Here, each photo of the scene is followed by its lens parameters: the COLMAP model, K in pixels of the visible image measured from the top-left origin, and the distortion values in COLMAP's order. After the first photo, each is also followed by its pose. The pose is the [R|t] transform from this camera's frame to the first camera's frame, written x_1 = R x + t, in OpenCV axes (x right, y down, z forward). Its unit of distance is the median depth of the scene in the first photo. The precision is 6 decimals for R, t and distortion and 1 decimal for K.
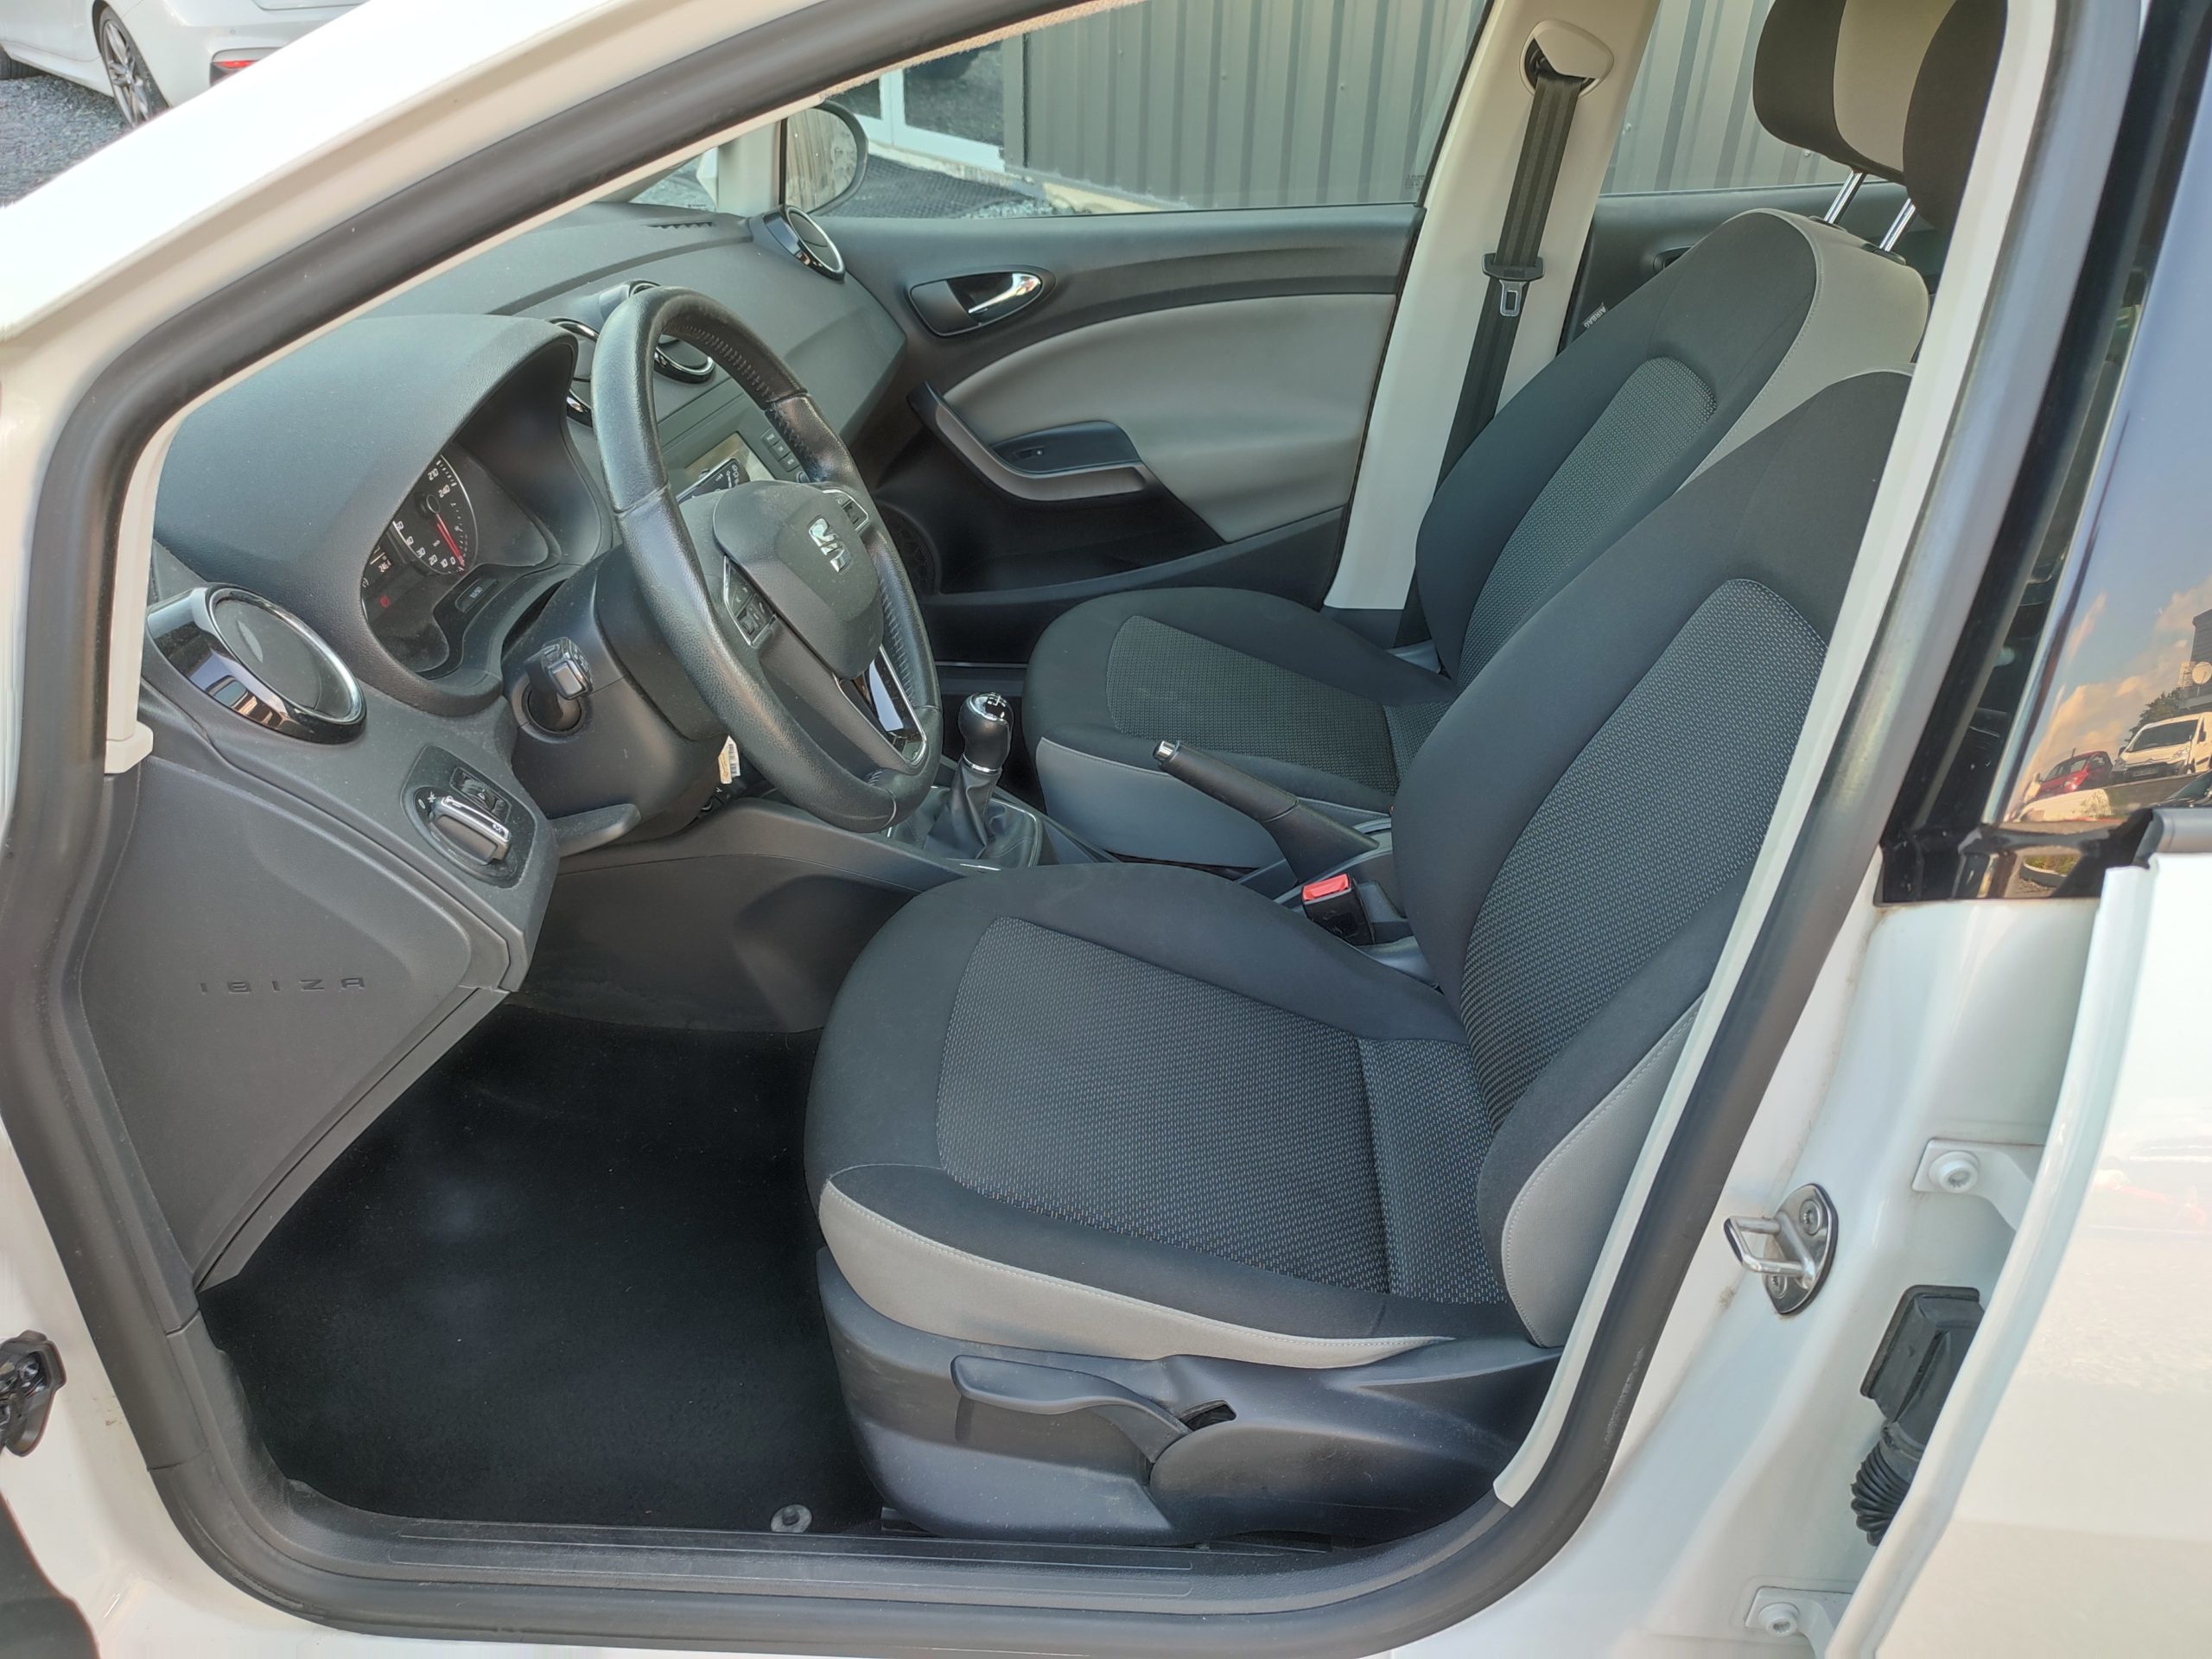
lens RADIAL K [[1612.8, 0, 1116.8], [0, 1612.8, 830.9], [0, 0, 1]] dist [0.024299, -0.027726]
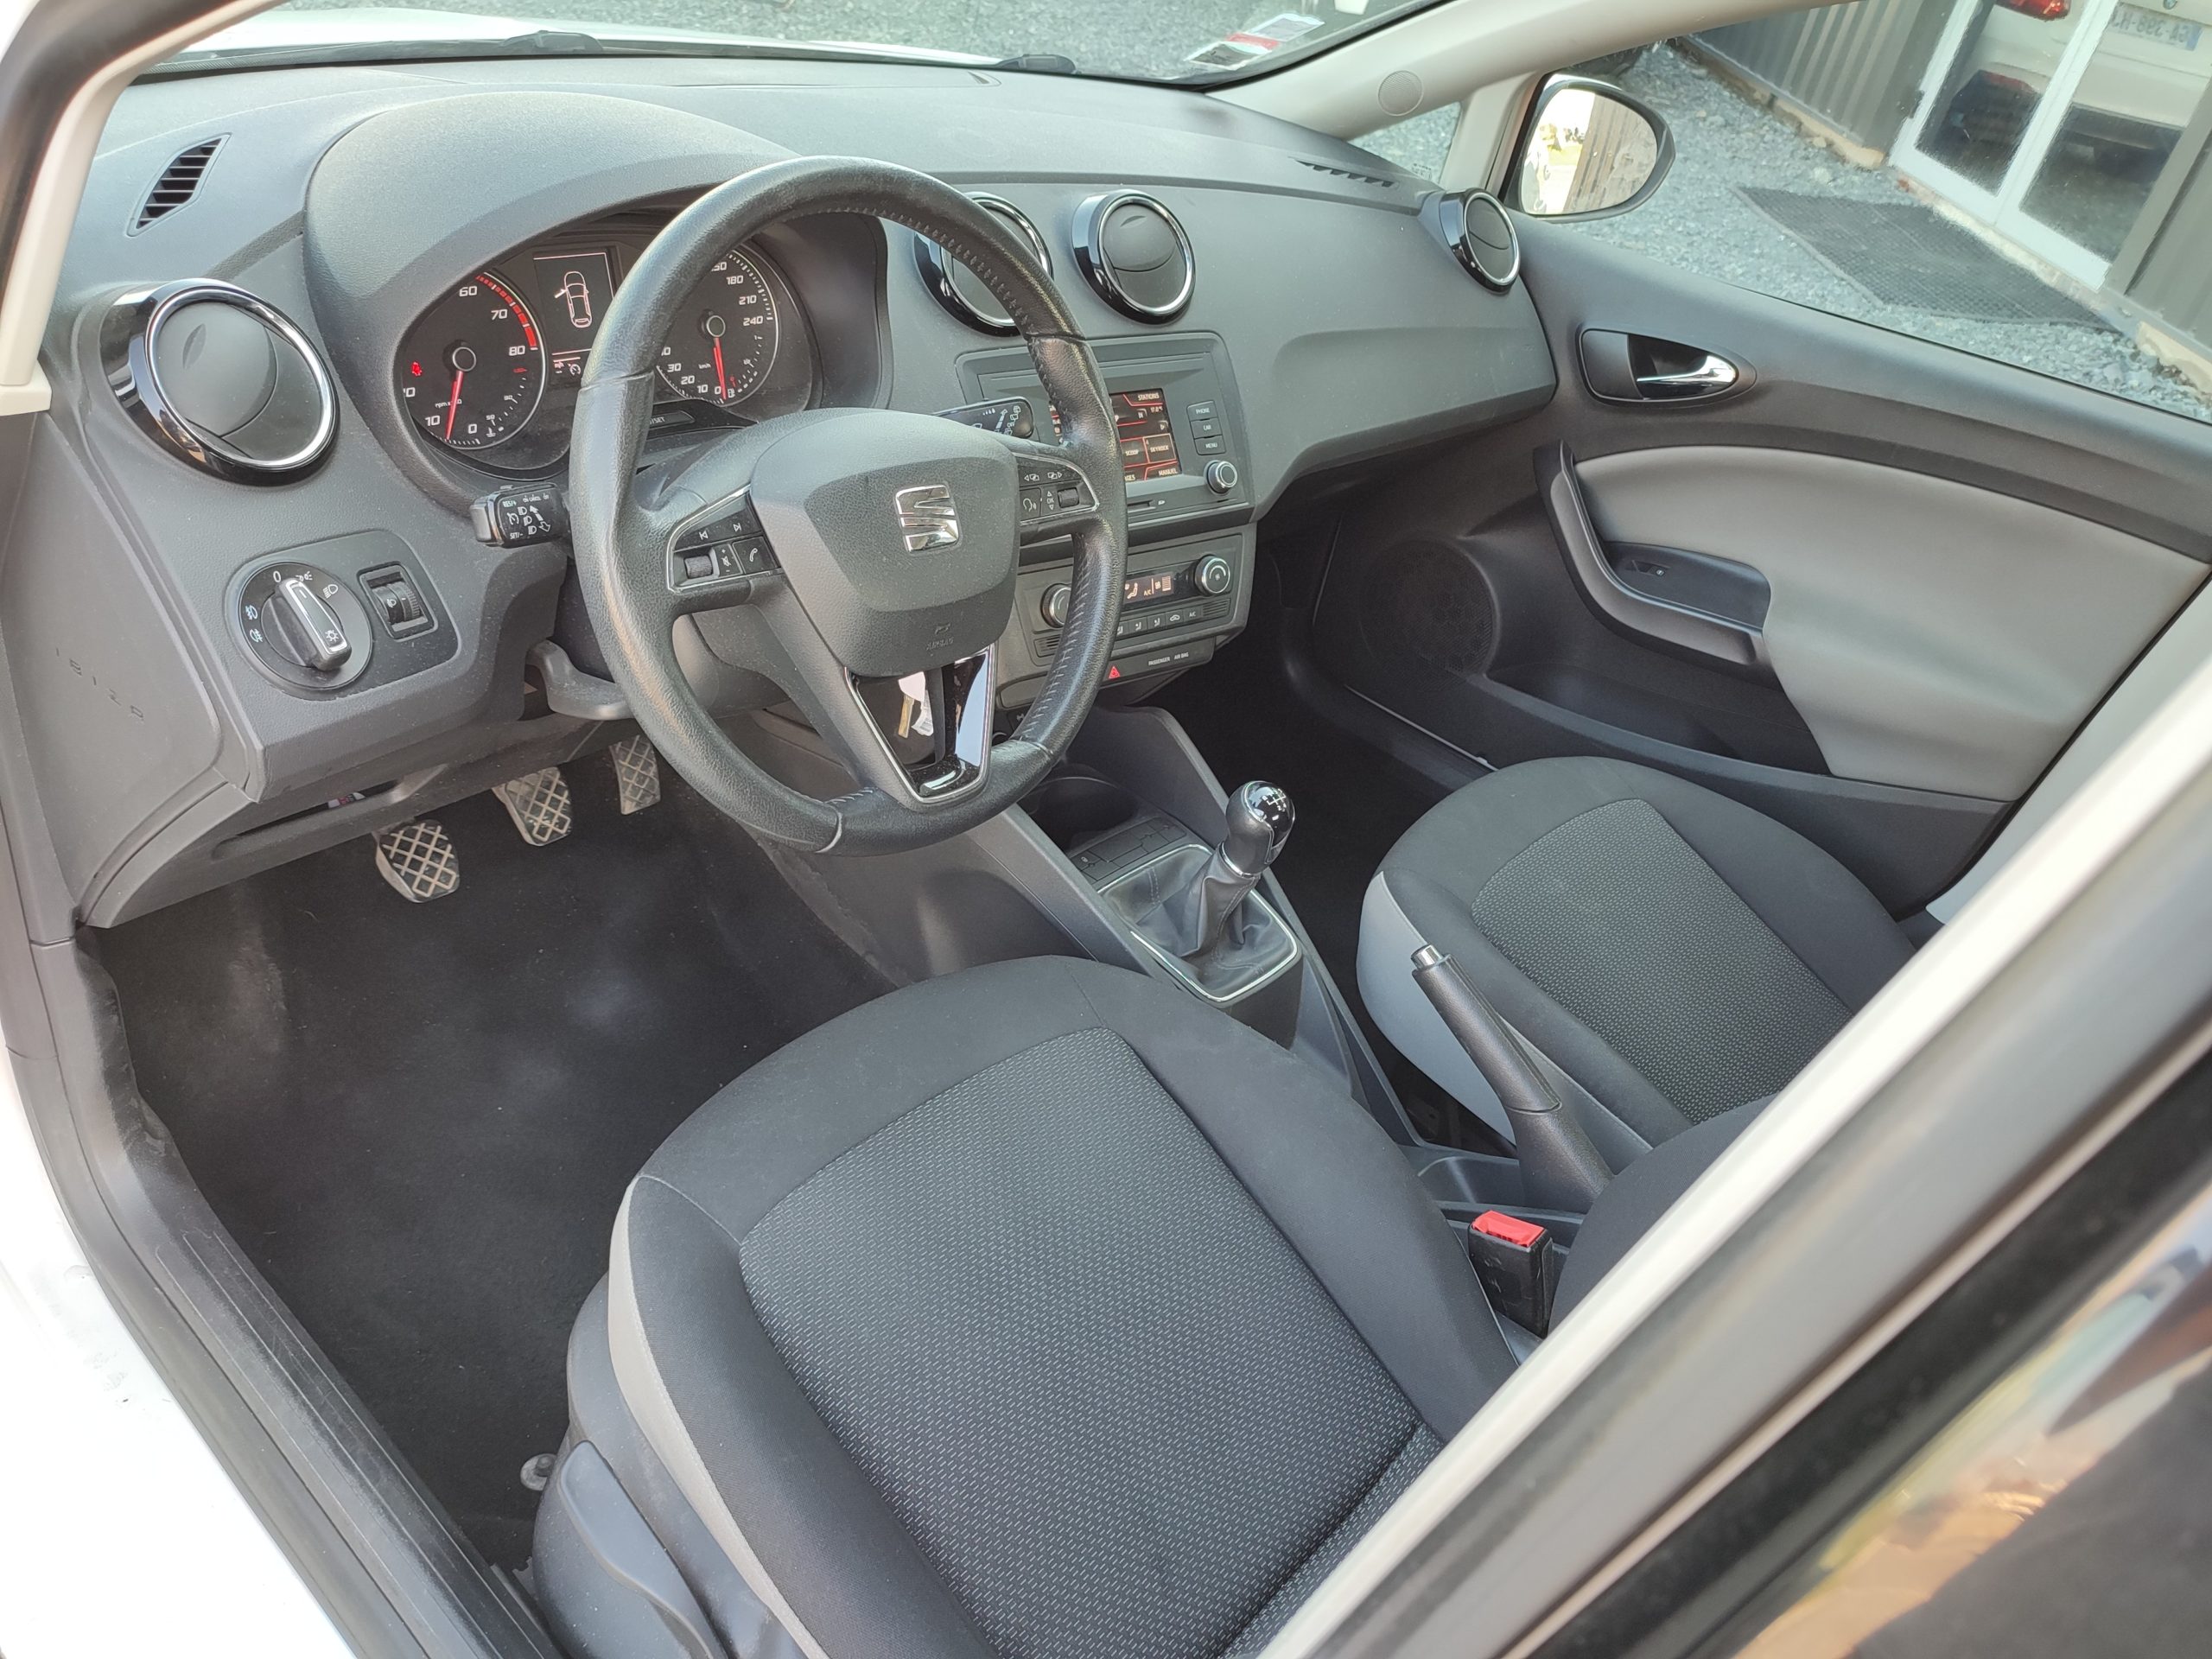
lens RADIAL K [[1612.8, 0, 1104.4], [0, 1612.8, 818.1], [0, 0, 1]] dist [0.024299, -0.027726]
pose [[0.753375, 0.465750, -0.464223, 0.182725], [-0.466246, 0.876150, 0.122373, -0.100009], [0.463725, 0.124249, 0.877224, 0.185111]]
